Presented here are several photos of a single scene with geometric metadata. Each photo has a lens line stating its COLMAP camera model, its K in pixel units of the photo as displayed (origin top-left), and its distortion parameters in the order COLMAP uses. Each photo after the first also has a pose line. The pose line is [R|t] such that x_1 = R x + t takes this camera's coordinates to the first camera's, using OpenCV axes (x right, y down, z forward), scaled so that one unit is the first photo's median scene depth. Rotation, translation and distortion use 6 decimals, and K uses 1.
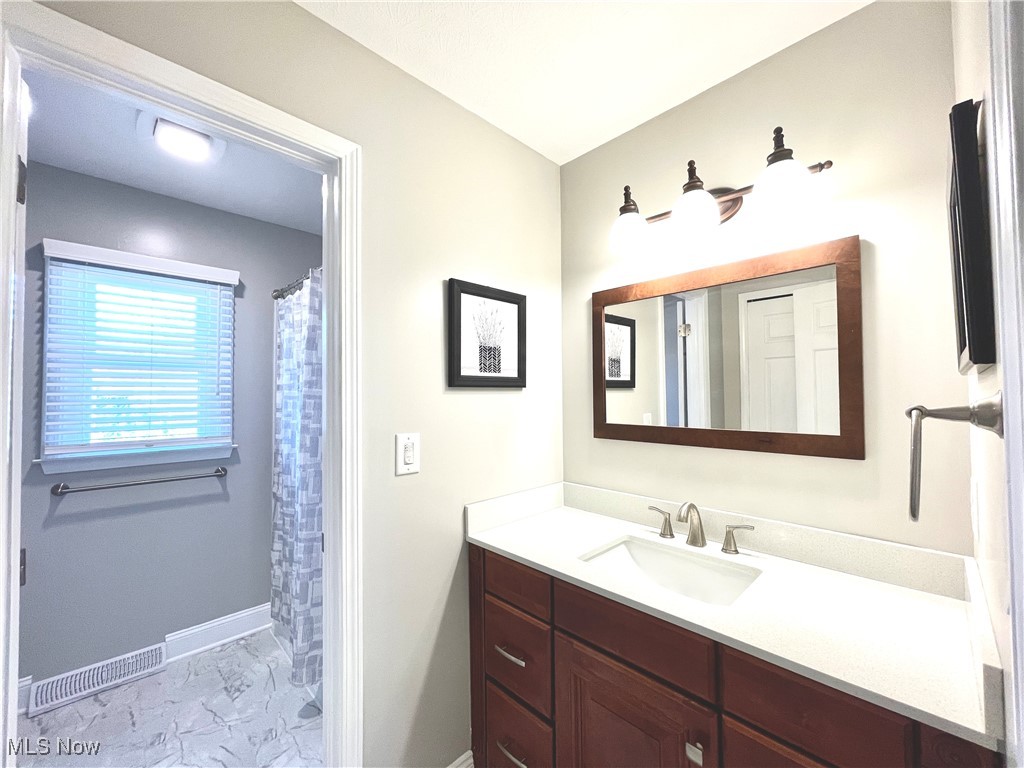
lens RADIAL K [[408.0, 0, 509.4], [0, 408.0, 389.5], [0, 0, 1]] dist [-0.005502, 0.000706]
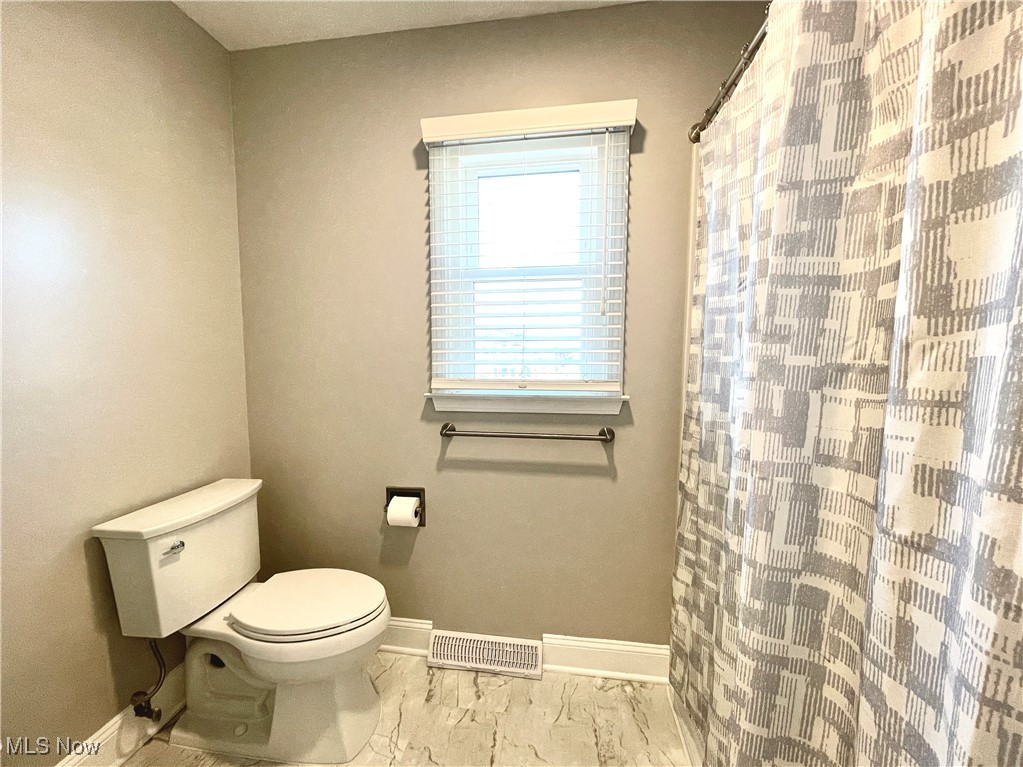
lens RADIAL K [[407.6, 0, 505.7], [0, 407.6, 390.2], [0, 0, 1]] dist [-0.005502, 0.000706]
pose [[0.602134, 0.073285, -0.795024, -0.295517], [0.008630, 0.995123, 0.098265, 0.065627], [0.798348, -0.066030, 0.598565, 0.490509]]
